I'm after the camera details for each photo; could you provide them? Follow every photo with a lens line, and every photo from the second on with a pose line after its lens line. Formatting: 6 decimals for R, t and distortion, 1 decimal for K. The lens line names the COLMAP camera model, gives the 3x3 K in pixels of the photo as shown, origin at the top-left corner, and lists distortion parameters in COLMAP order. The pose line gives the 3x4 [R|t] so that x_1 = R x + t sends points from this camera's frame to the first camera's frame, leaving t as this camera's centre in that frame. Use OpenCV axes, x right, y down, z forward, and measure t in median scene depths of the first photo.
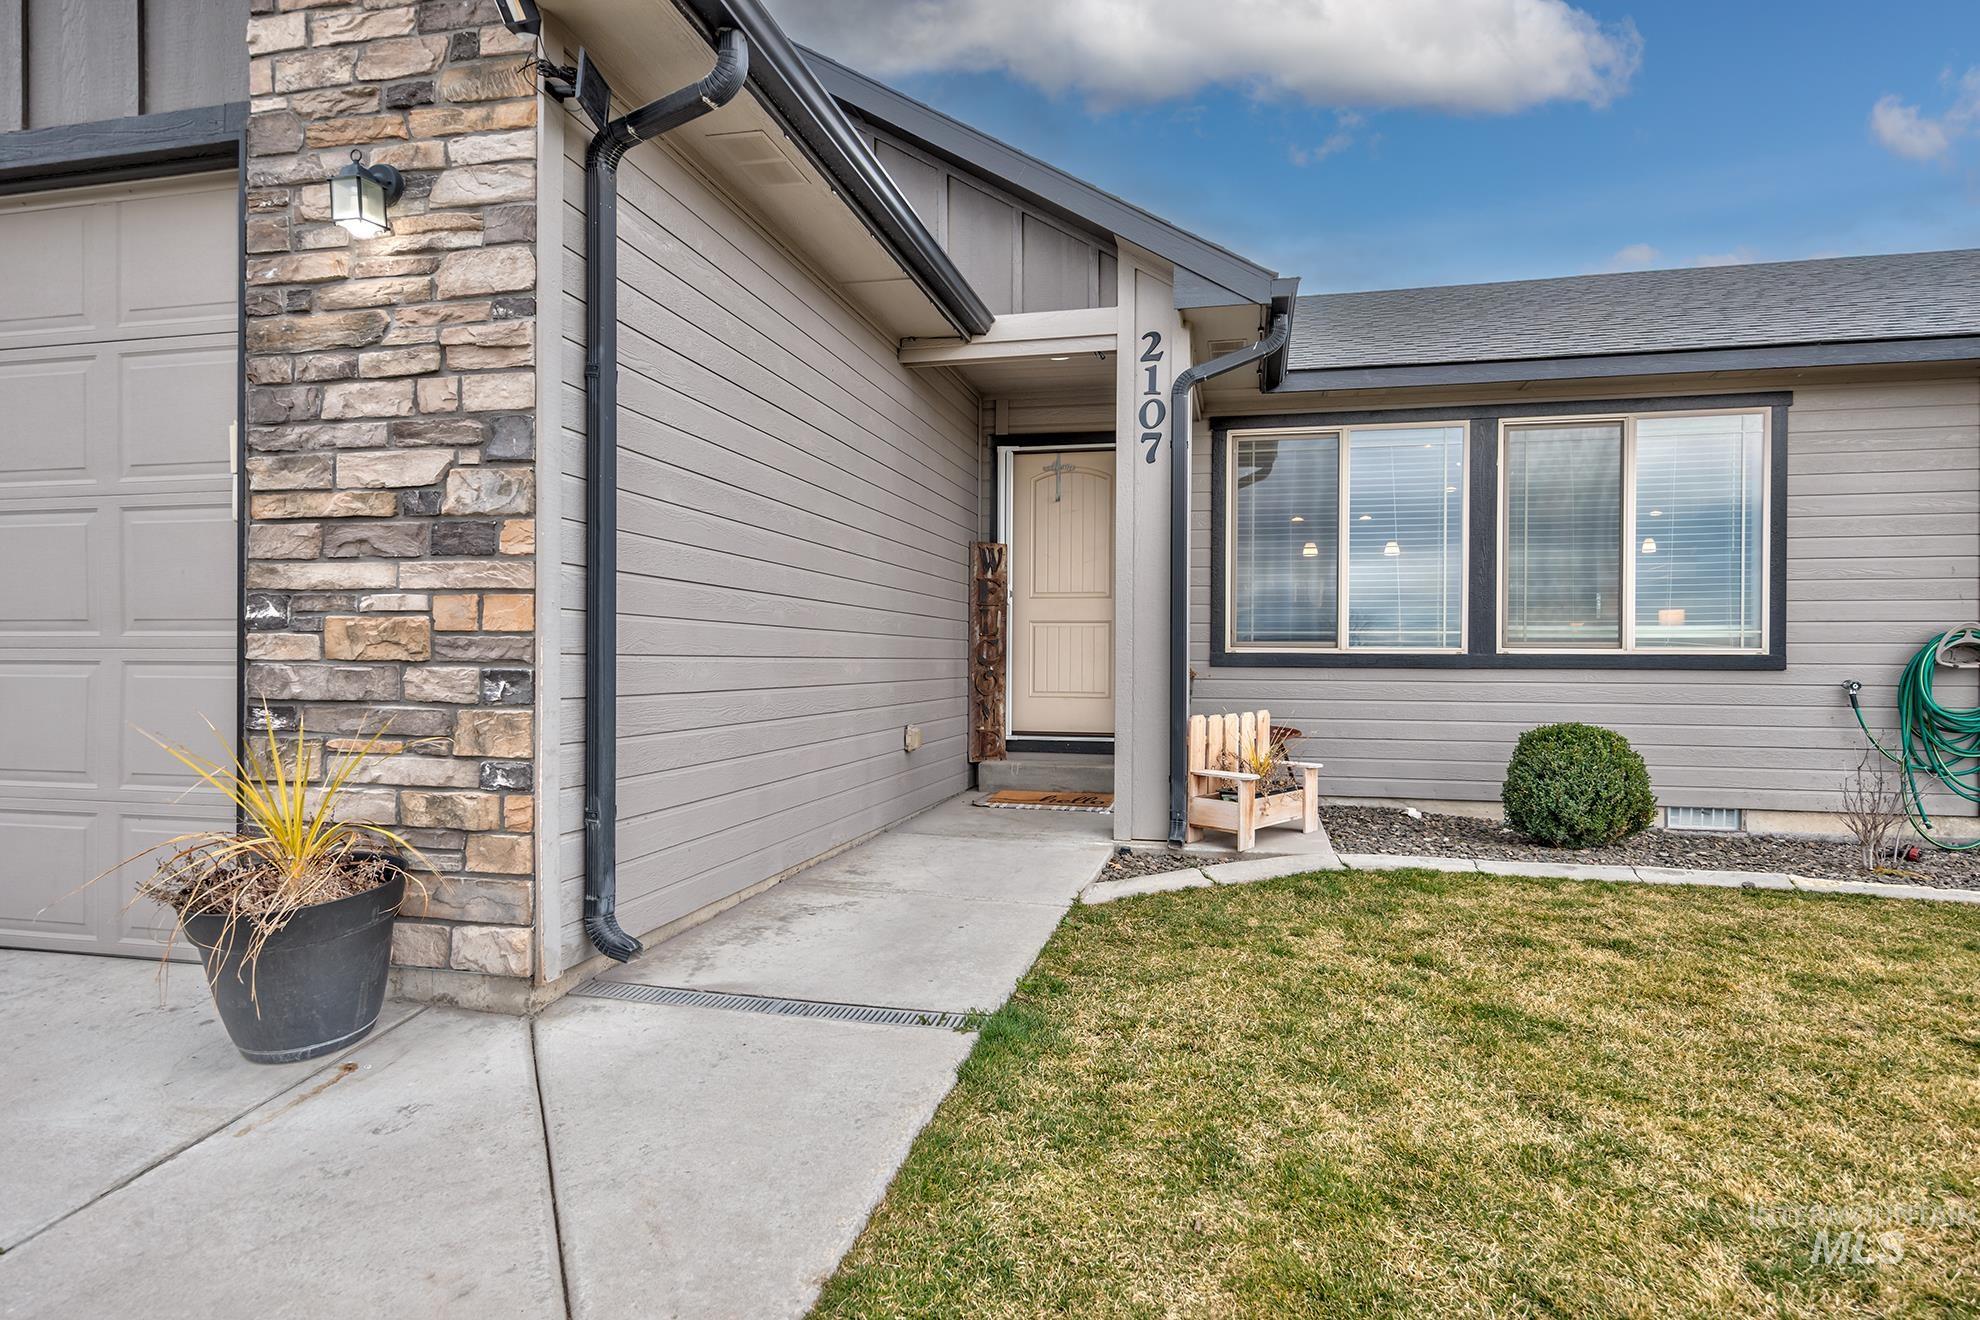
lens RADIAL K [[1034.1, 0, 1011.8], [0, 1034.1, 661.5], [0, 0, 1]] dist [0.002545, 0.000205]
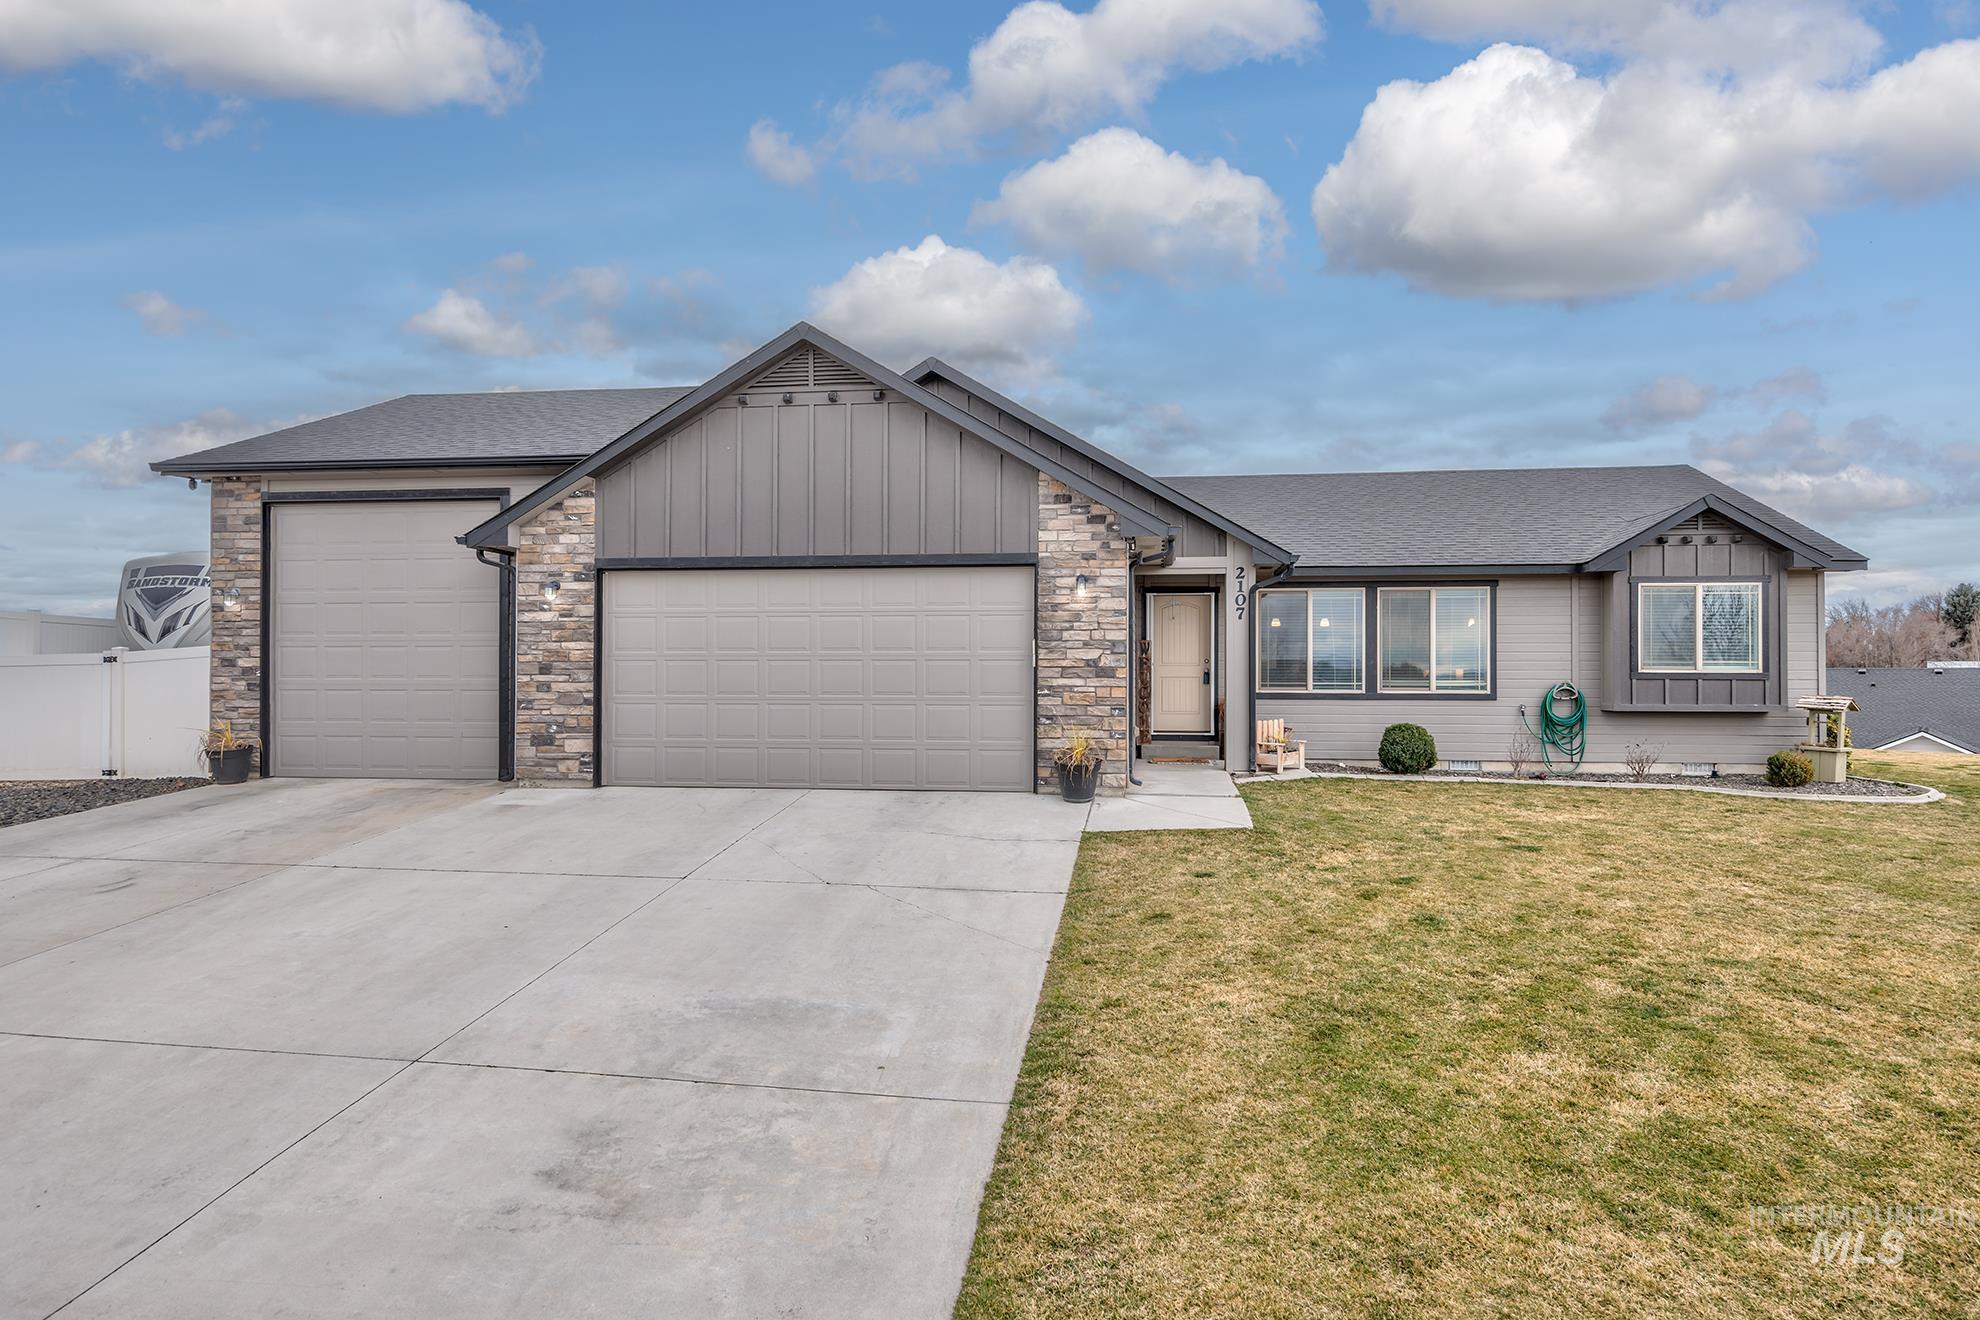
lens RADIAL K [[1136.0, 0, 990.0], [0, 1136.0, 660.0], [0, 0, 1]] dist [0.010216, -0.000224]
pose [[0.996524, -0.000662, 0.083300, -0.792290], [0.001746, 0.999915, -0.012943, -0.068749], [-0.083284, 0.013043, 0.996440, -1.914324]]
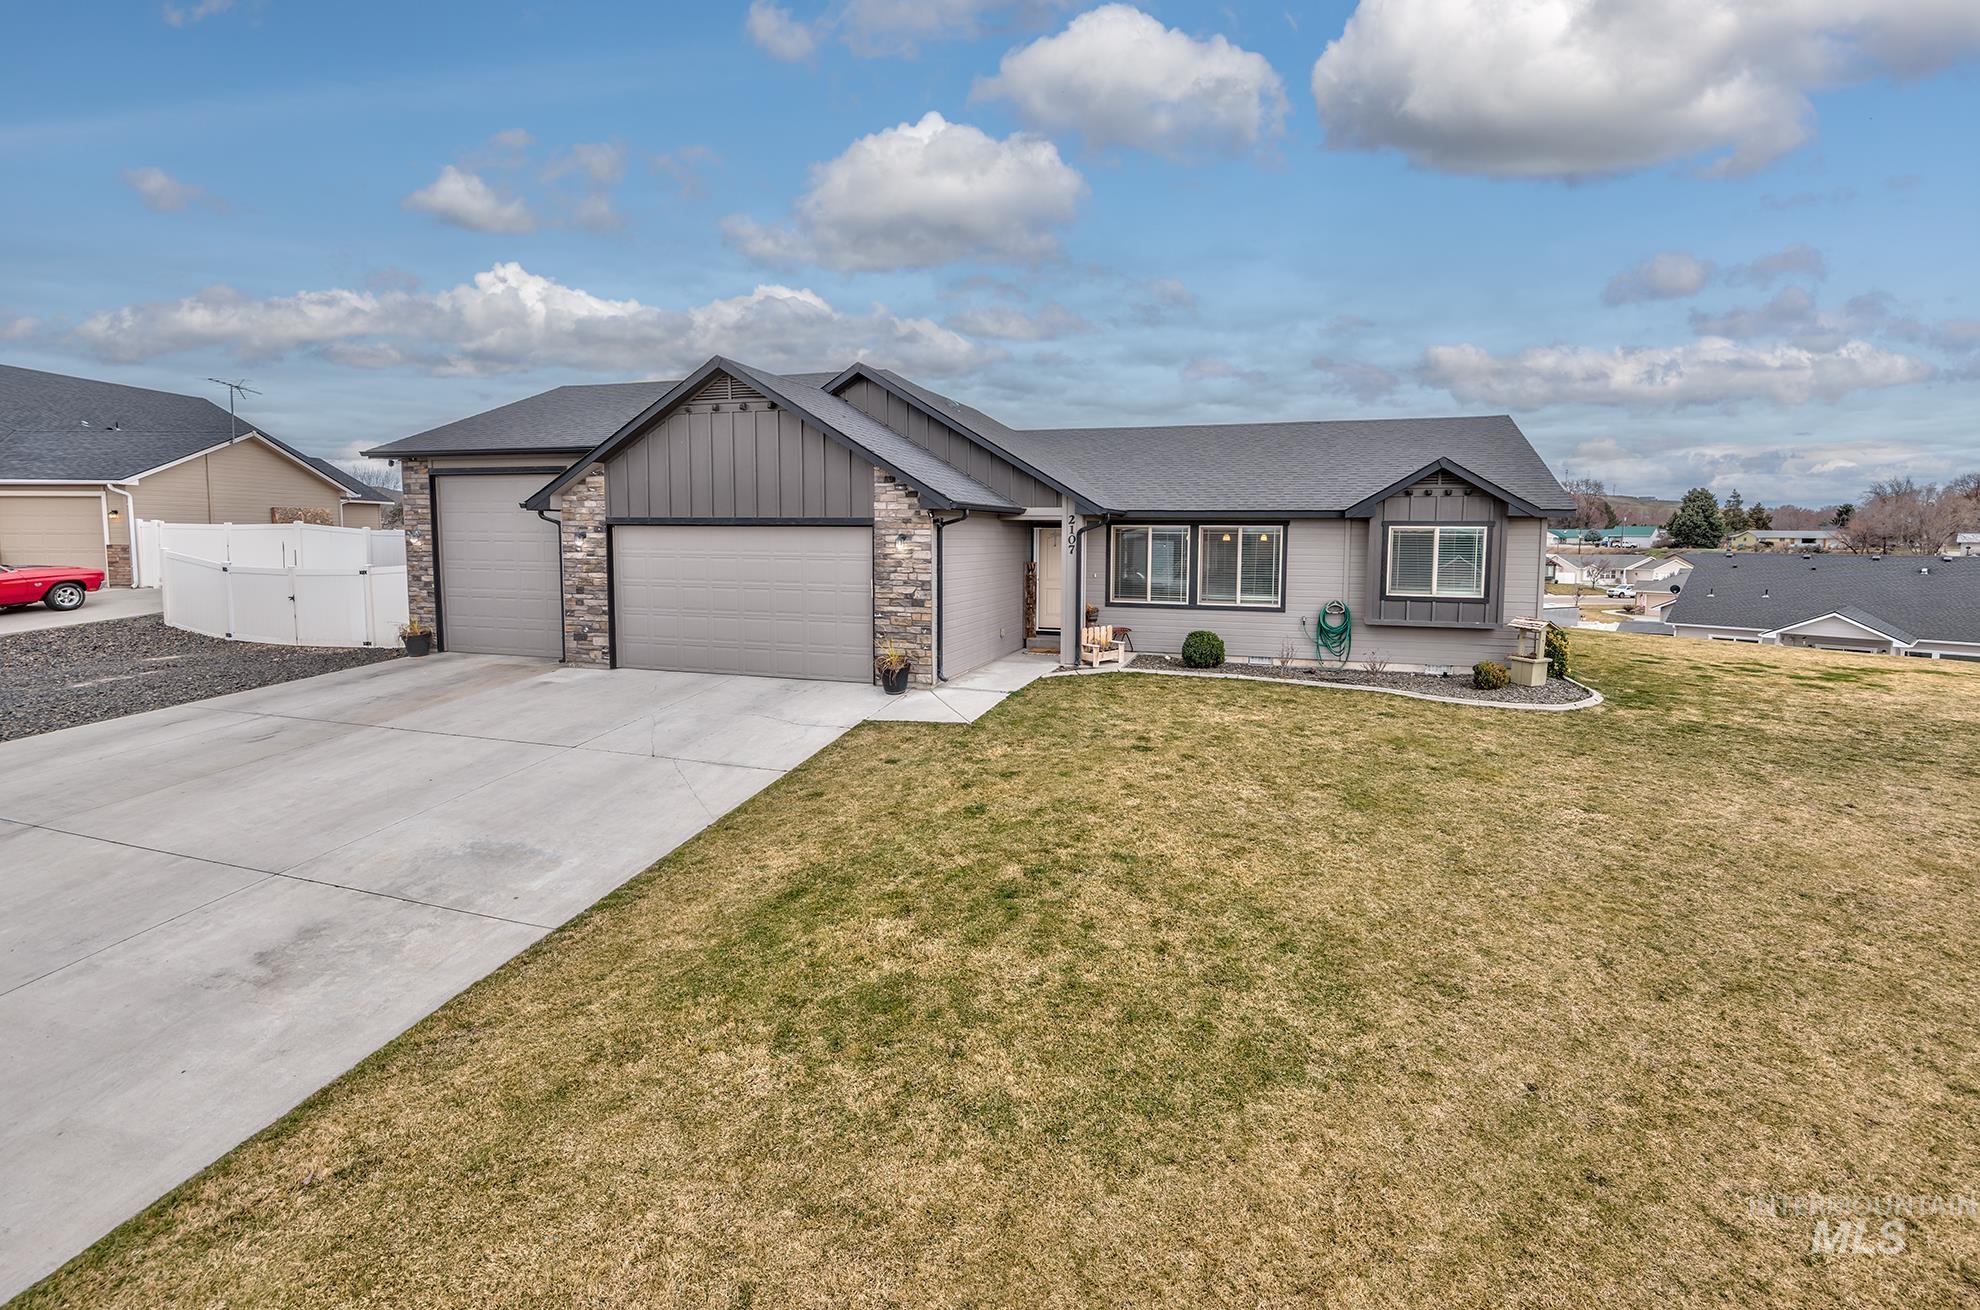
lens RADIAL K [[855.2, 0, 1032.4], [0, 855.2, 597.2], [0, 0, 1]] dist [0.010654, -0.005013]
pose [[0.997025, 0.008208, -0.076638, 0.251475], [-0.002418, 0.997156, 0.075329, -0.298427], [0.077038, -0.074920, 0.994209, -2.076159]]
